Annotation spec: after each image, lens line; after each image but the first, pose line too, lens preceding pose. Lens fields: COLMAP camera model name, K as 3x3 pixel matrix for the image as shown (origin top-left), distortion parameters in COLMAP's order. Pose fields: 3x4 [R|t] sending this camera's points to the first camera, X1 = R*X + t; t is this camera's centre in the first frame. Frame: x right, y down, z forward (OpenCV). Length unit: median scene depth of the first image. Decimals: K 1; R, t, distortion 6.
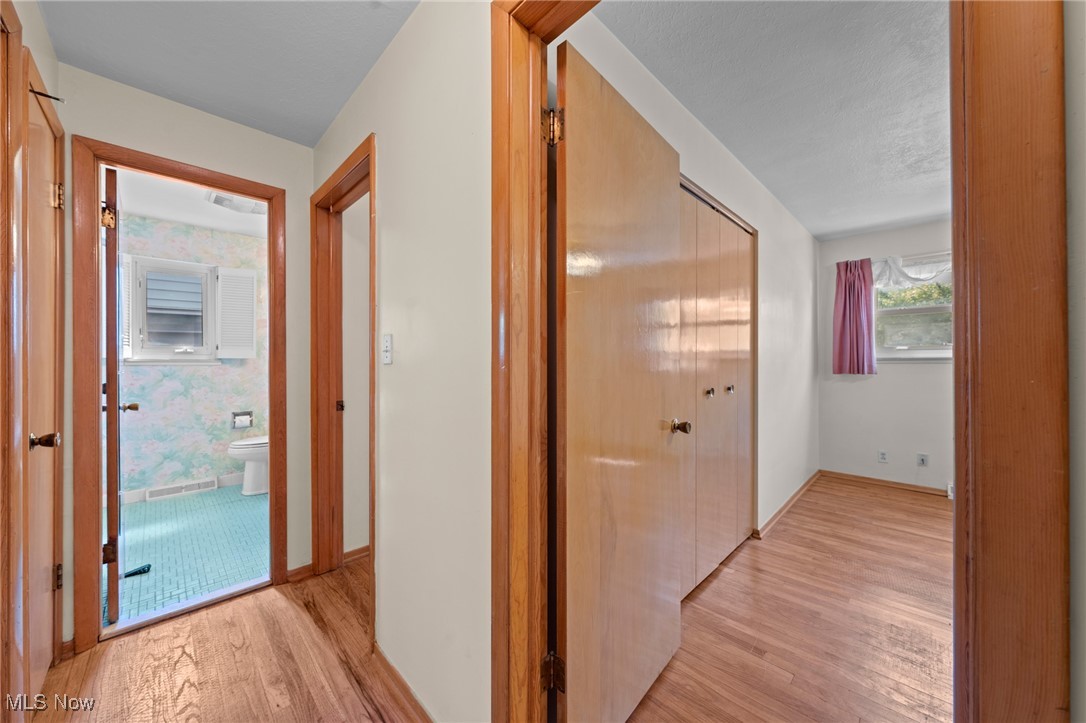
lens RADIAL K [[387.7, 0, 540.8], [0, 387.7, 363.9], [0, 0, 1]] dist [0.000191, -0.000053]
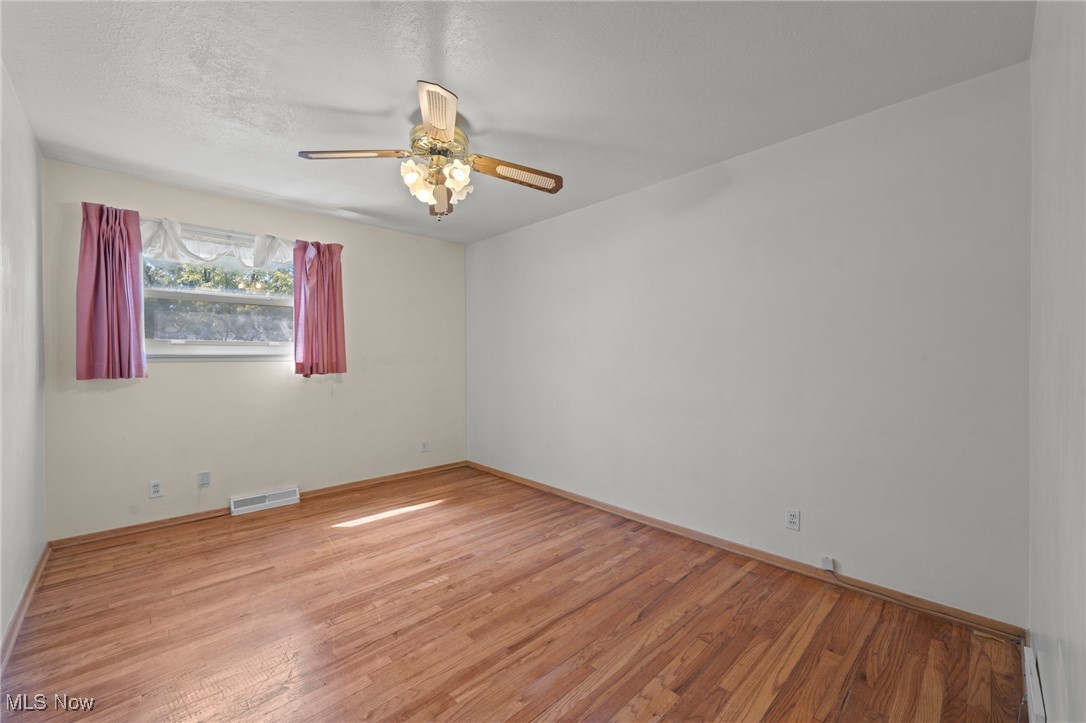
lens RADIAL K [[434.5, 0, 543.0], [0, 434.5, 361.5], [0, 0, 1]] dist [-0.000100, -0.000083]
pose [[0.019875, -0.004458, 0.999793, 0.138042], [0.007490, 0.999963, 0.004310, -0.001190], [-0.999774, 0.007402, 0.019908, 0.448585]]
